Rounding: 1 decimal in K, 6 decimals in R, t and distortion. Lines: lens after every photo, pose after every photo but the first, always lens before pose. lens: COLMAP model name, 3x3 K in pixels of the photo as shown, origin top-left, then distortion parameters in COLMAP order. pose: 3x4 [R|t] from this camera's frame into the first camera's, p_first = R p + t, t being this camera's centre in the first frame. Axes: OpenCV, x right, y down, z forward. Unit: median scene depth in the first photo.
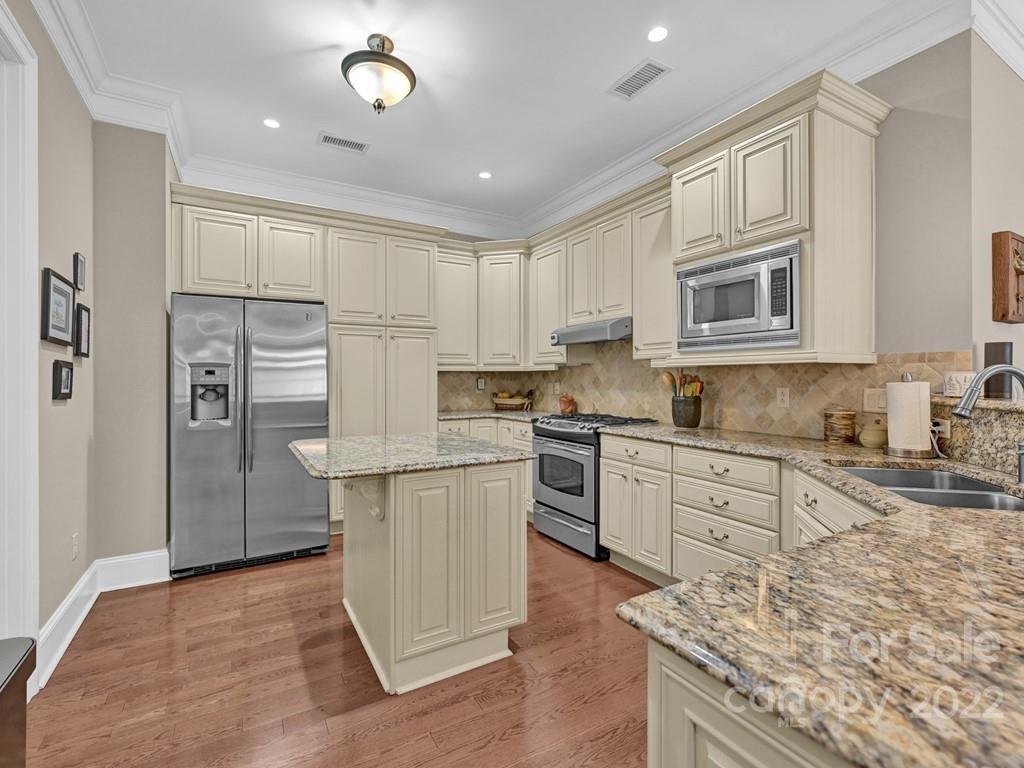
lens RADIAL K [[471.4, 0, 498.0], [0, 471.4, 378.4], [0, 0, 1]] dist [-0.001176, -0.000719]
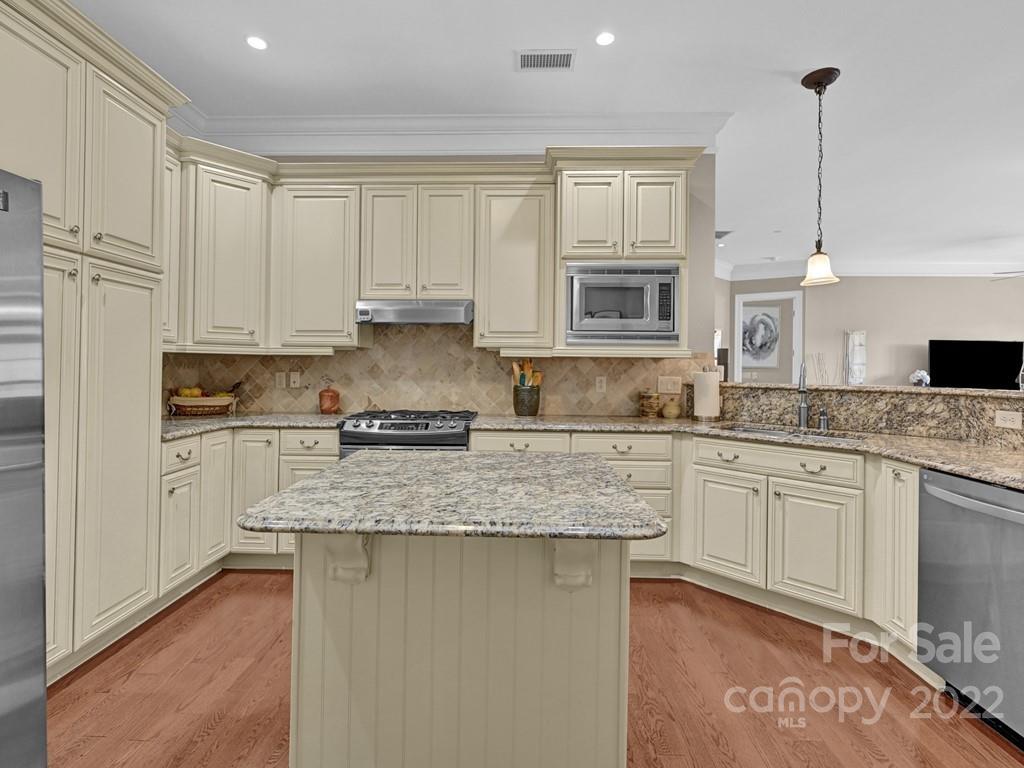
lens RADIAL K [[514.9, 0, 515.7], [0, 514.9, 369.6], [0, 0, 1]] dist [0.001611, -0.000462]
pose [[0.506686, 0.001579, 0.862129, -0.586082], [-0.008993, 0.999954, 0.003453, -0.000369], [-0.862084, -0.009503, 0.506677, 0.461692]]
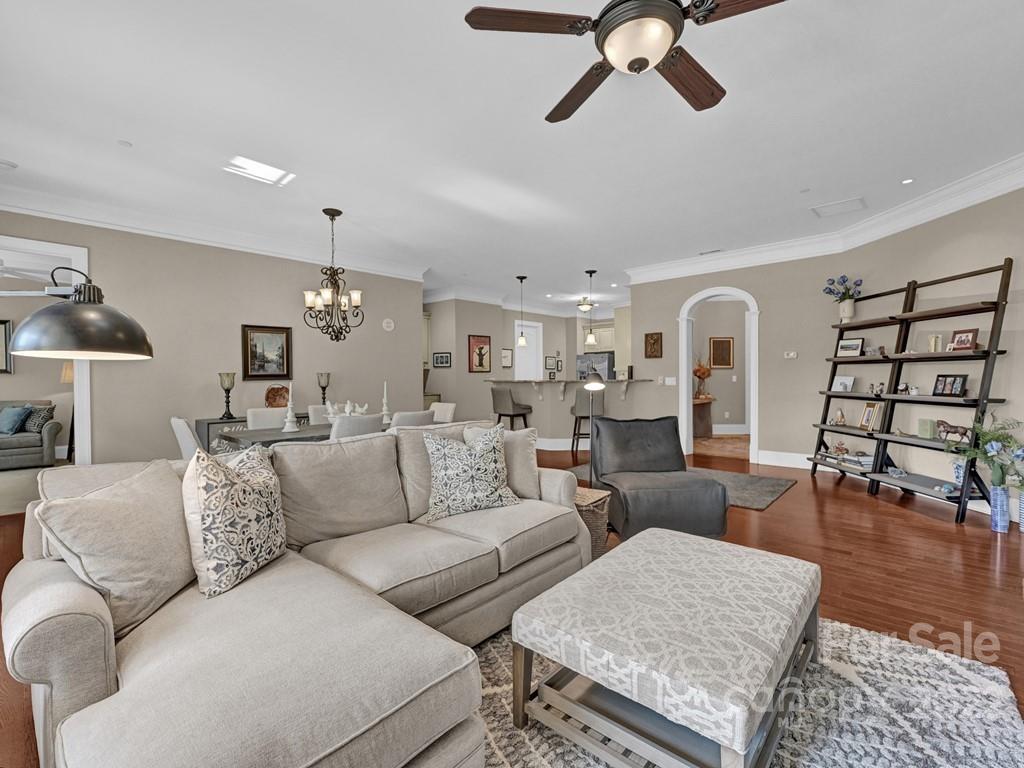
lens RADIAL K [[471.4, 0, 508.7], [0, 471.4, 387.0], [0, 0, 1]] dist [-0.001176, -0.000719]
pose [[0.286015, 0.020726, -0.958001, 2.939121], [0.007317, 0.999690, 0.023812, -0.000362], [0.958197, -0.013820, 0.285775, -0.720307]]
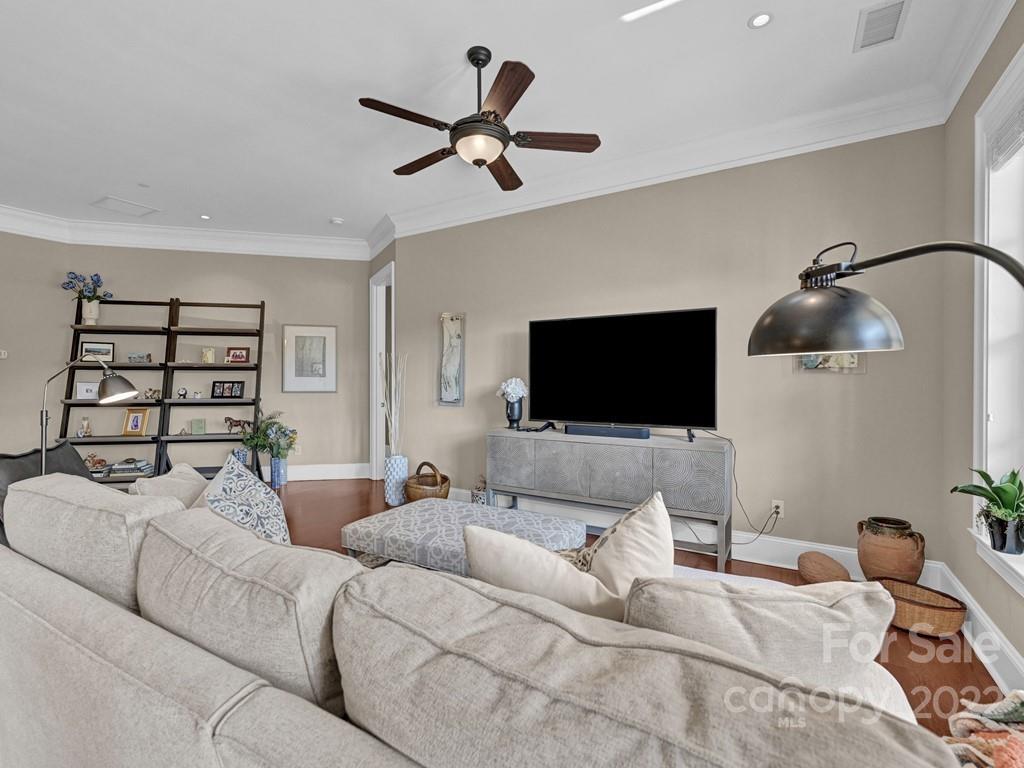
lens RADIAL K [[471.4, 0, 520.6], [0, 471.4, 381.3], [0, 0, 1]] dist [-0.001176, -0.000719]
pose [[0.874178, 0.001640, 0.485602, 2.098970], [-0.002651, 0.999996, 0.001395, 0.000642], [-0.485598, -0.002507, 0.874179, -1.151277]]
